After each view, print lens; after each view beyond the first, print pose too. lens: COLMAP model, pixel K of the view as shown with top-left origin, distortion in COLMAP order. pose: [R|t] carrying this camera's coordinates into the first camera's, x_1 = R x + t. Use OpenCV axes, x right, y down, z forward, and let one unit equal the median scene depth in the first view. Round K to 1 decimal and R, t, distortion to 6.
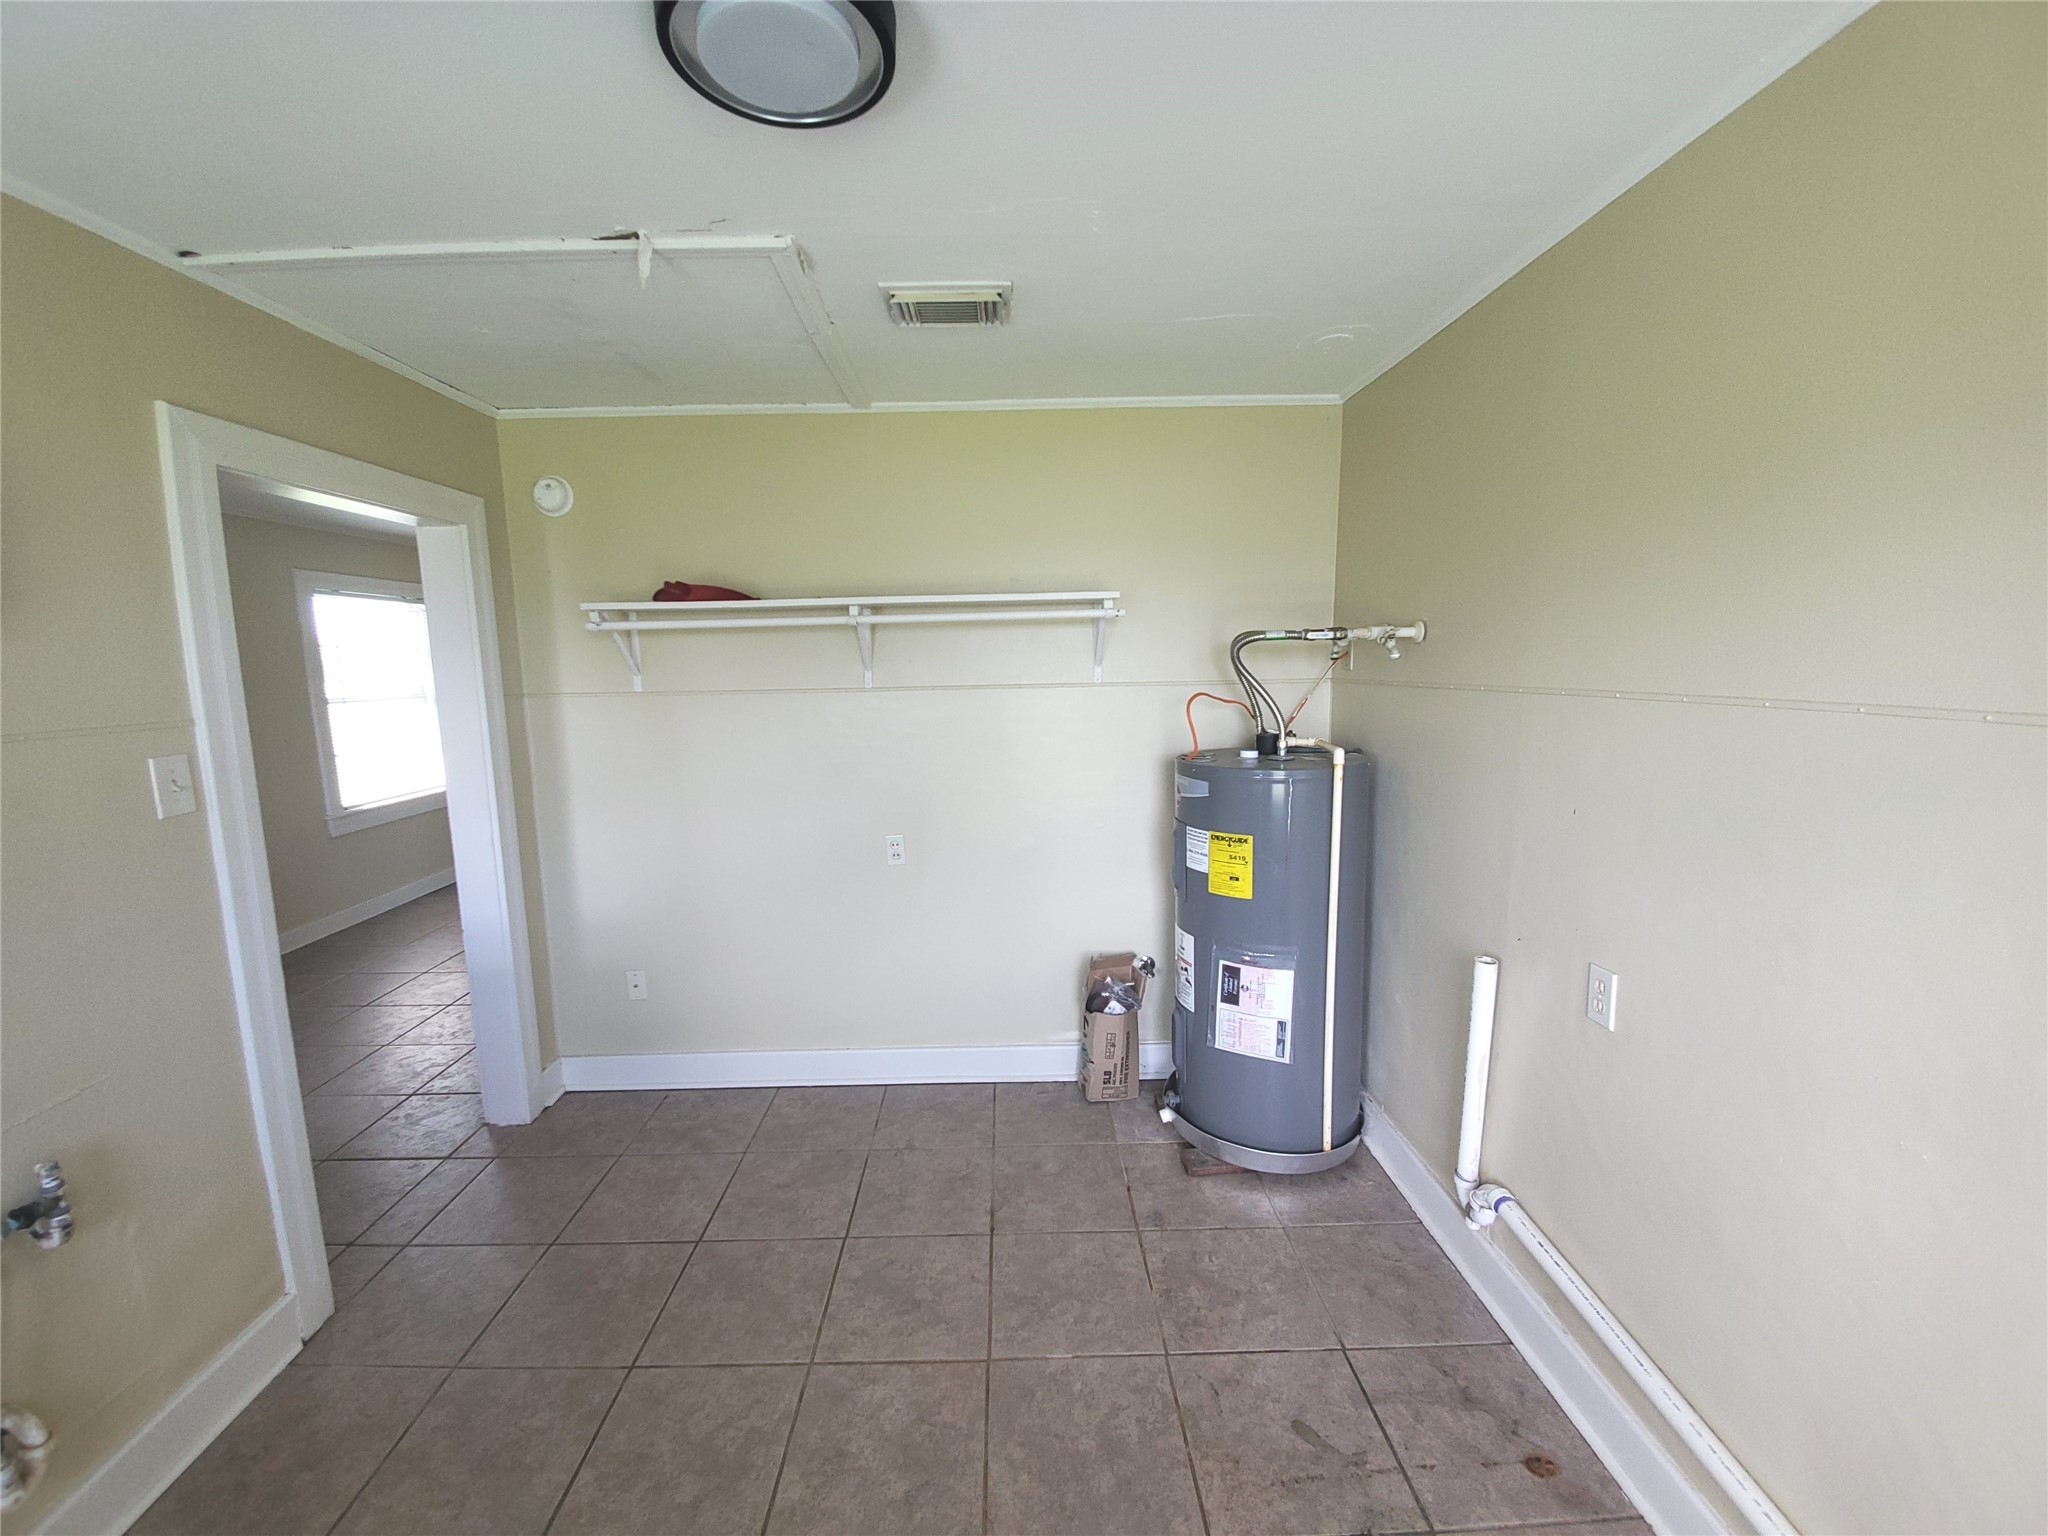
lens RADIAL K [[815.2, 0, 1012.3], [0, 815.2, 775.5], [0, 0, 1]] dist [-0.001501, -0.005890]
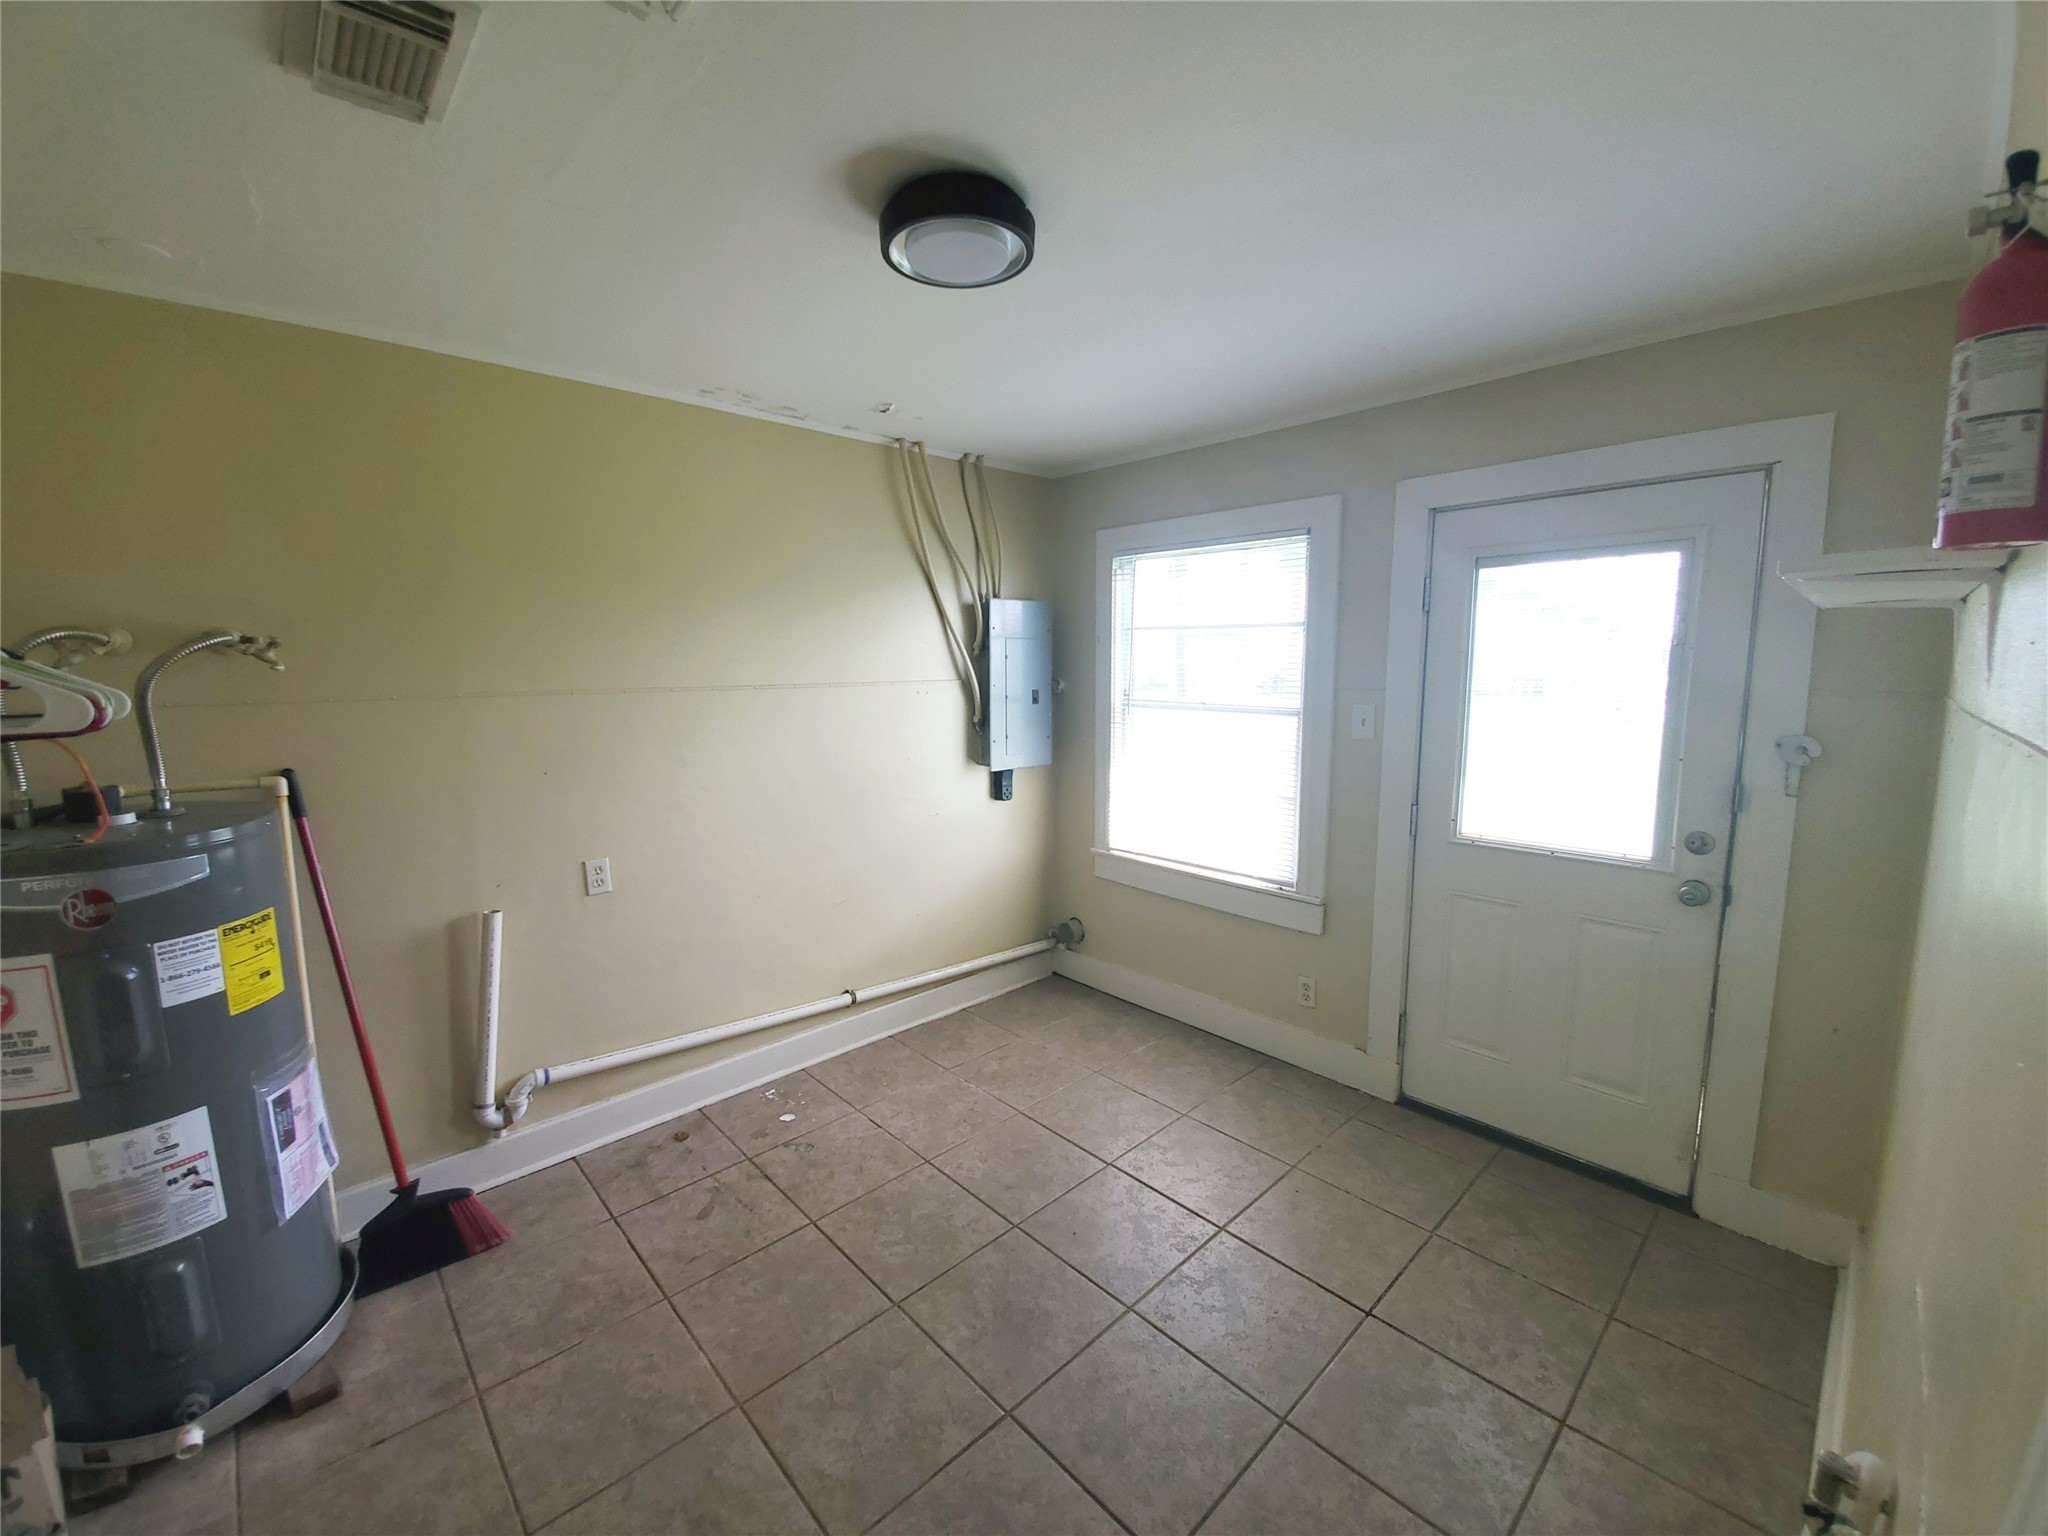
lens RADIAL K [[815.2, 0, 1011.5], [0, 815.2, 771.6], [0, 0, 1]] dist [-0.001501, -0.005890]
pose [[-0.677154, -0.072860, 0.732225, -0.897261], [0.123509, 0.969714, 0.210712, -0.152386], [-0.725402, 0.233121, -0.647647, 1.239765]]
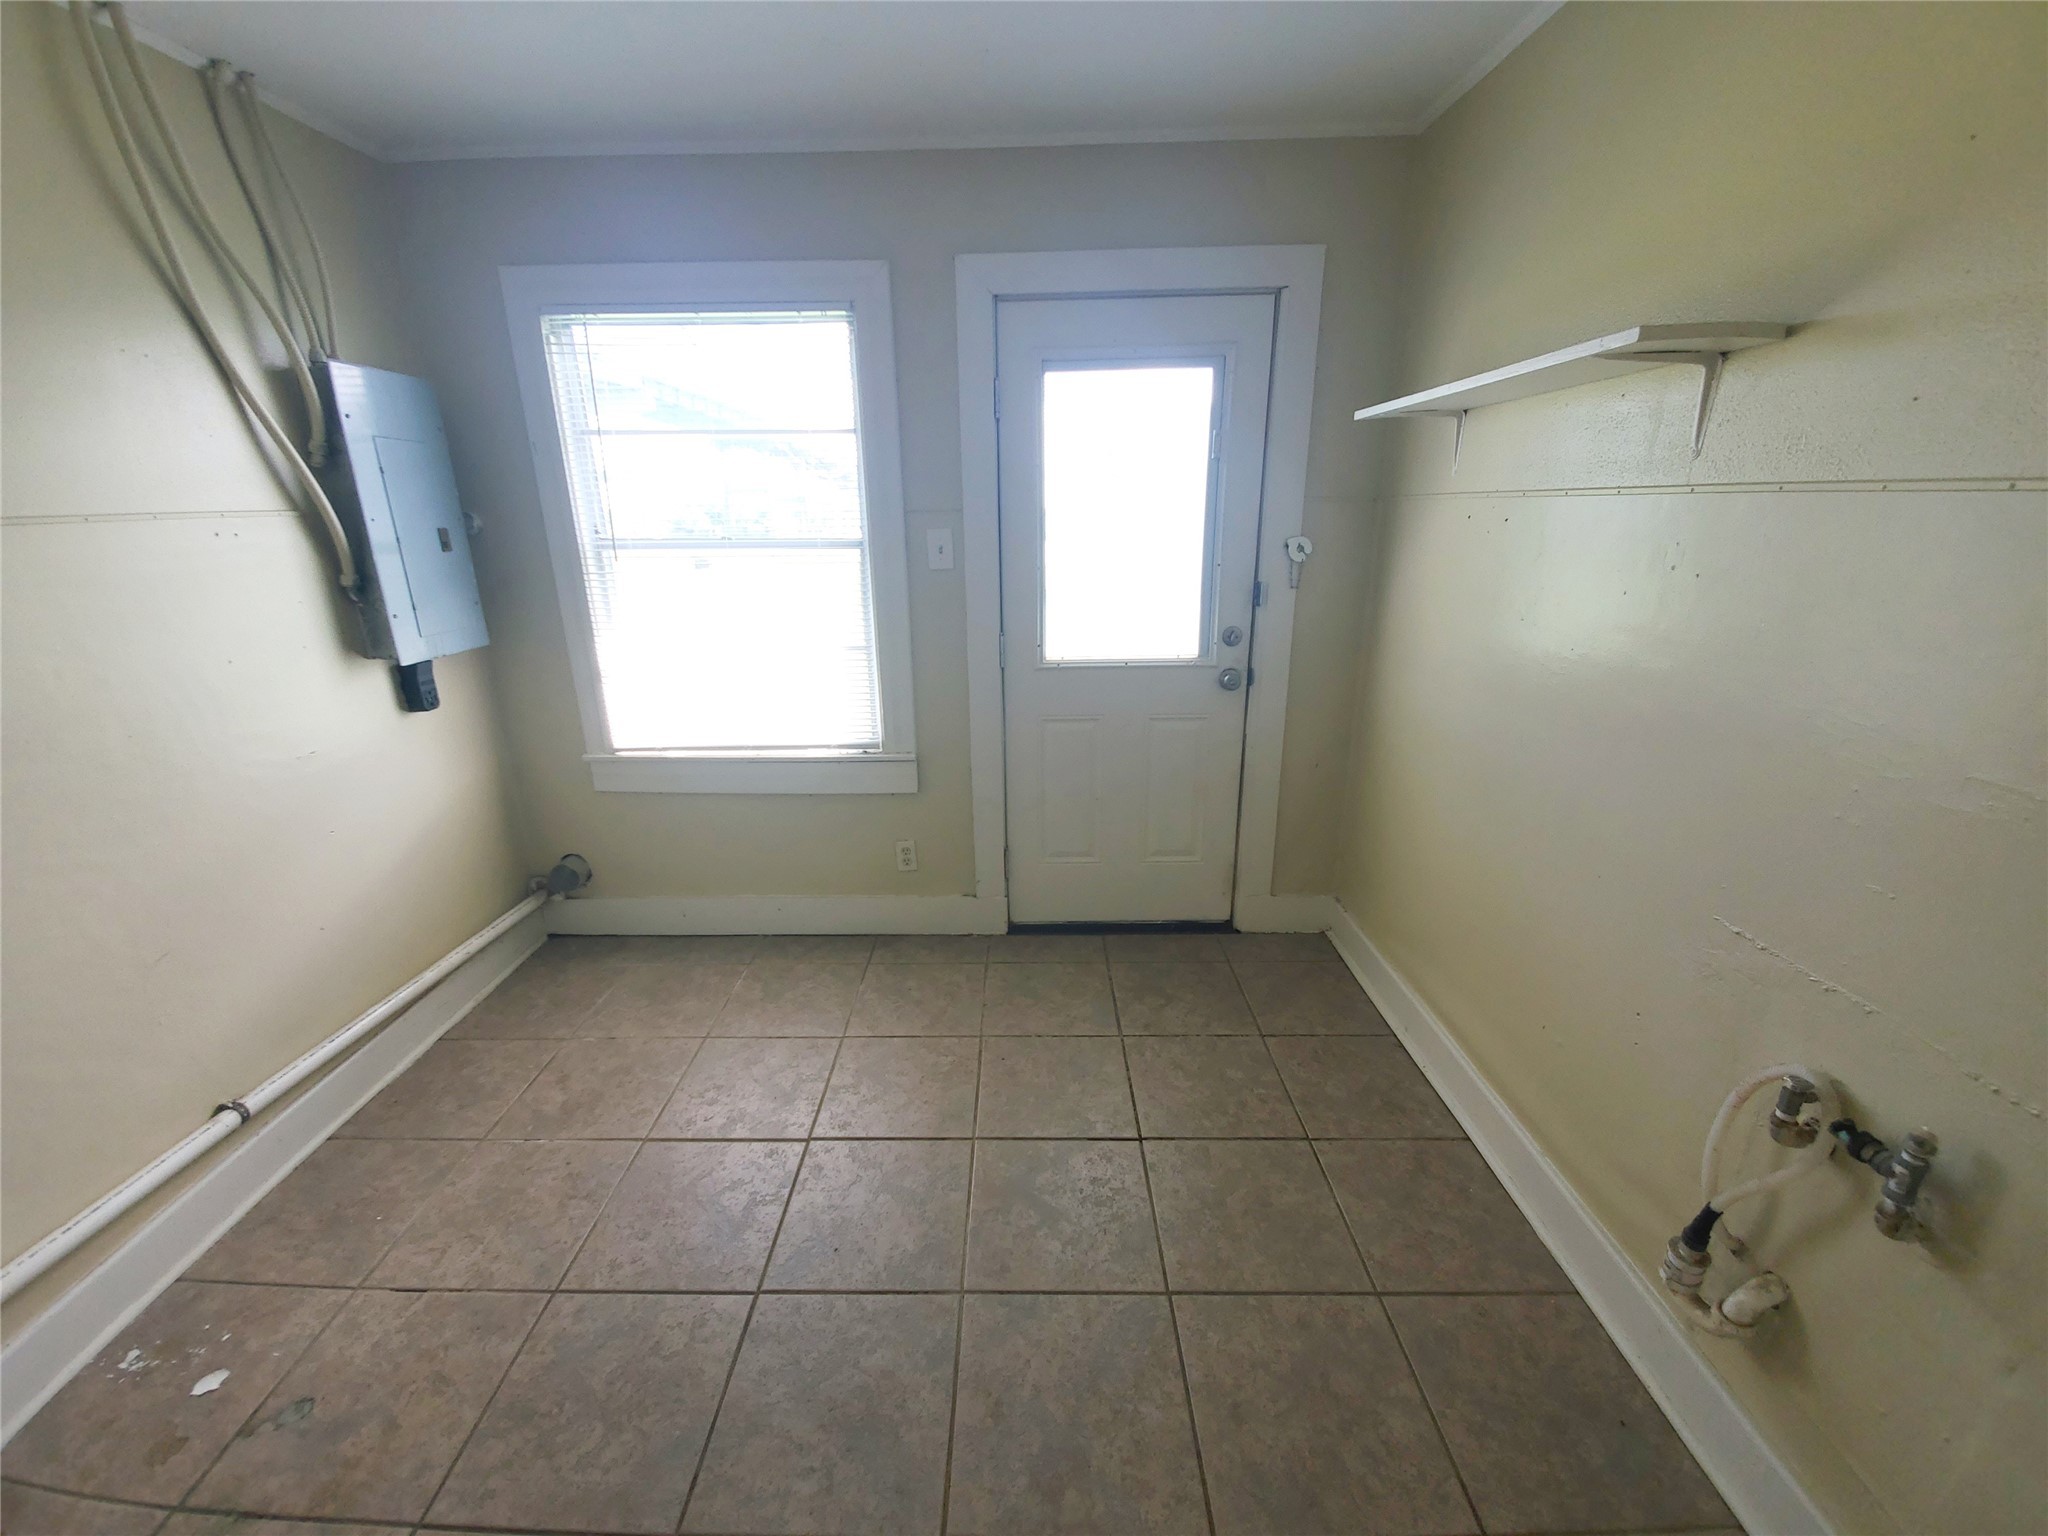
lens RADIAL K [[815.2, 0, 1032.2], [0, 815.2, 771.2], [0, 0, 1]] dist [-0.001501, -0.005890]
pose [[-0.999162, 0.029151, 0.028734, -0.363958], [0.038805, 0.897965, 0.438353, -0.092301], [-0.013024, 0.439101, -0.898343, 1.125228]]
